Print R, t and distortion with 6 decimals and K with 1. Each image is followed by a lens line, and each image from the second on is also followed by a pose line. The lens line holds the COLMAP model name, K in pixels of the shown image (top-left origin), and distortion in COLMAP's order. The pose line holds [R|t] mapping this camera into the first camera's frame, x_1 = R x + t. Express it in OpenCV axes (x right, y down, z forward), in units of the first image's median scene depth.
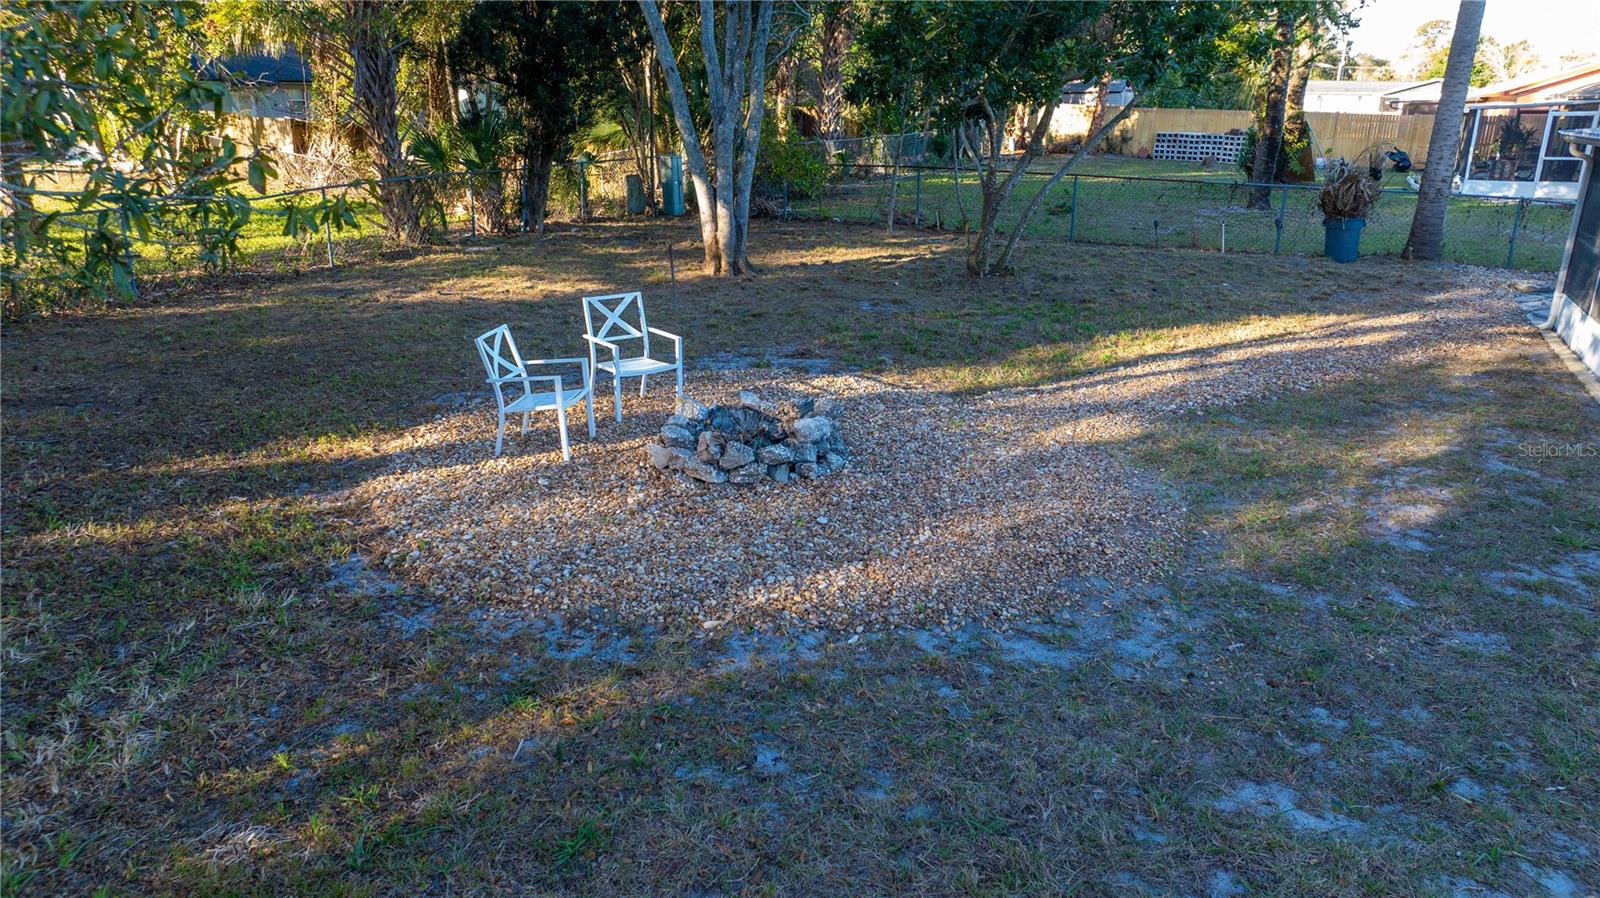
lens RADIAL K [[1144.9, 0, 800.0], [0, 1144.9, 449.0], [0, 0, 1]] dist [-0.136894, 0.170800]
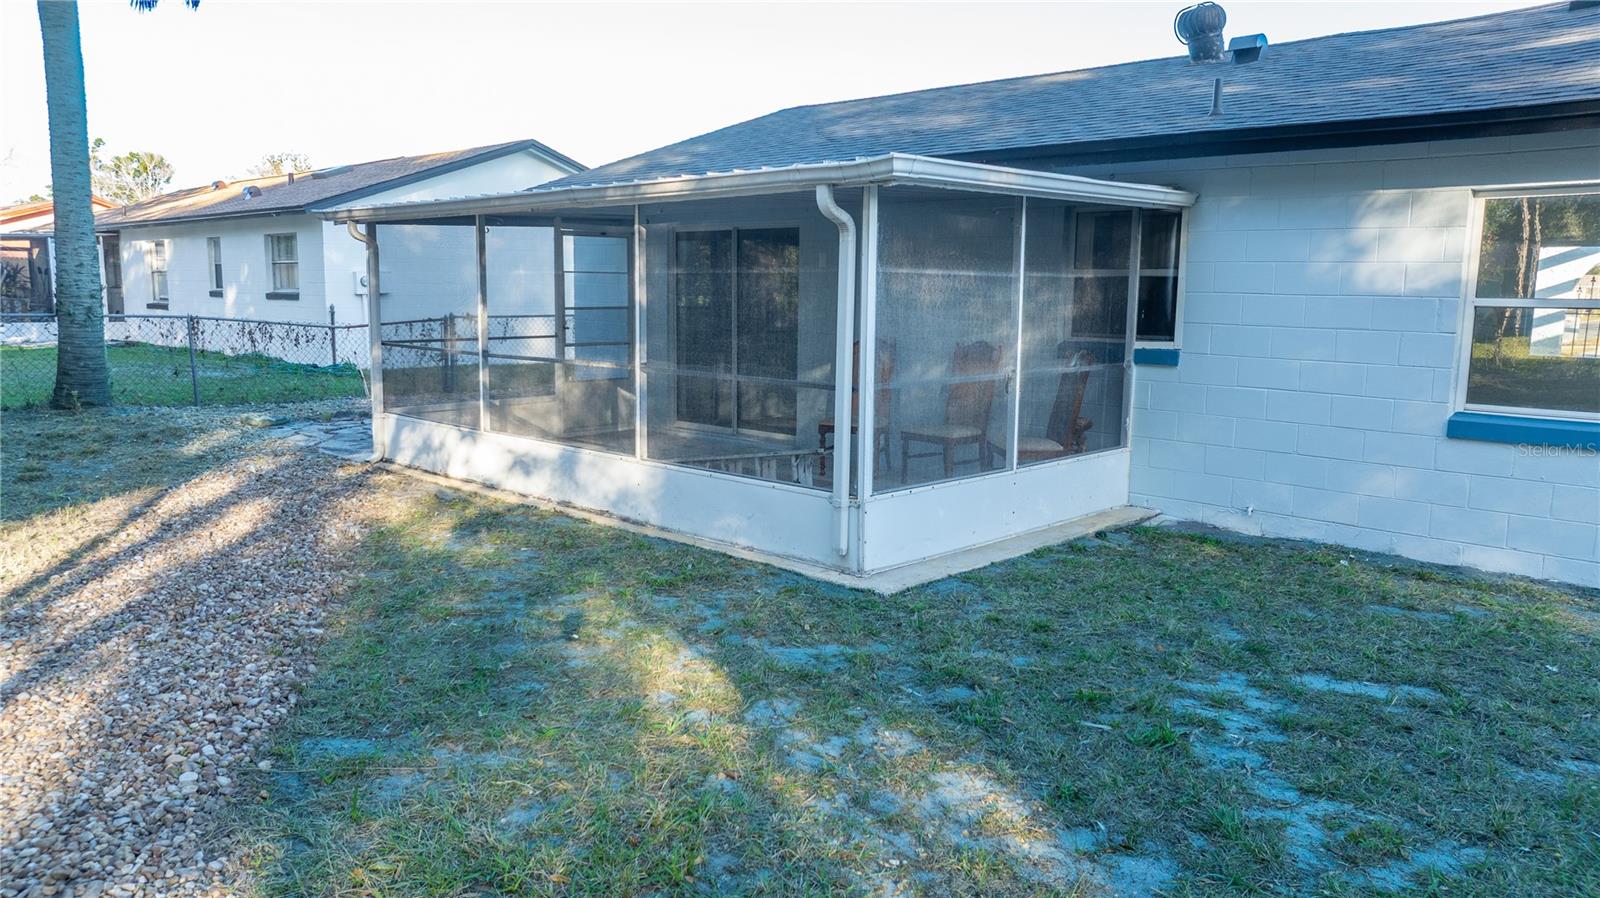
lens RADIAL K [[1144.9, 0, 800.0], [0, 1144.9, 449.0], [0, 0, 1]] dist [-0.136894, 0.170800]
pose [[0.311187, -0.136323, 0.940520, 0.047270], [0.271241, 0.961234, 0.049580, -0.081569], [-0.910819, 0.239679, 0.336100, 0.512328]]
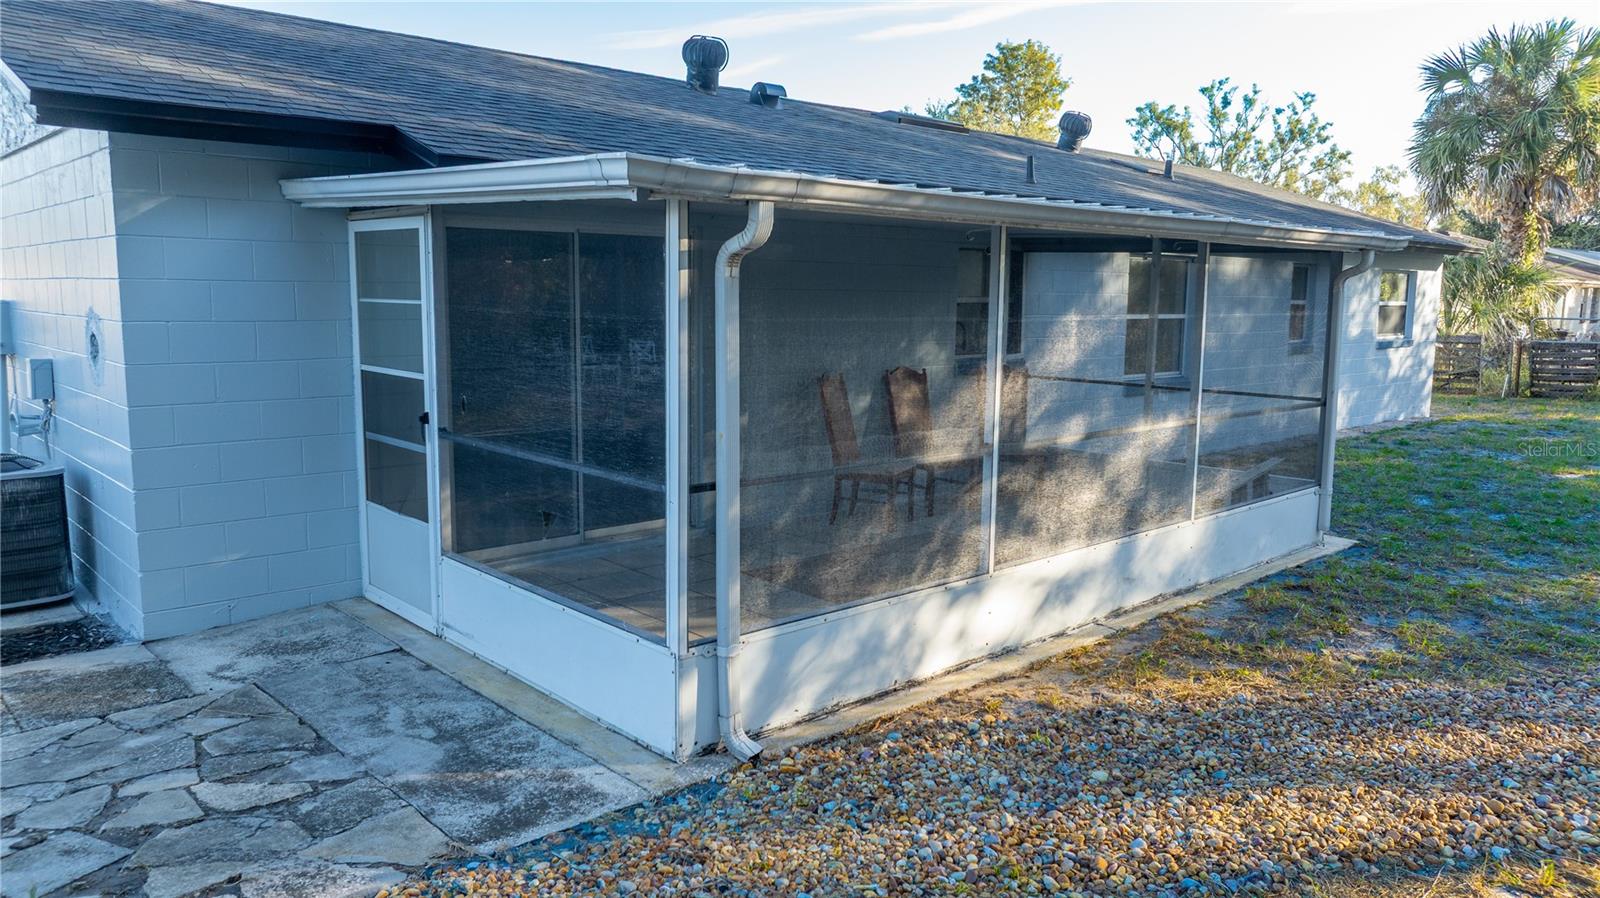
lens RADIAL K [[1144.9, 0, 800.0], [0, 1144.9, 449.0], [0, 0, 1]] dist [-0.136894, 0.170800]
pose [[-0.934667, -0.063877, 0.349739, 0.570923], [0.087814, 0.911768, 0.401208, -0.332948], [-0.344509, 0.405707, -0.846590, 1.298224]]
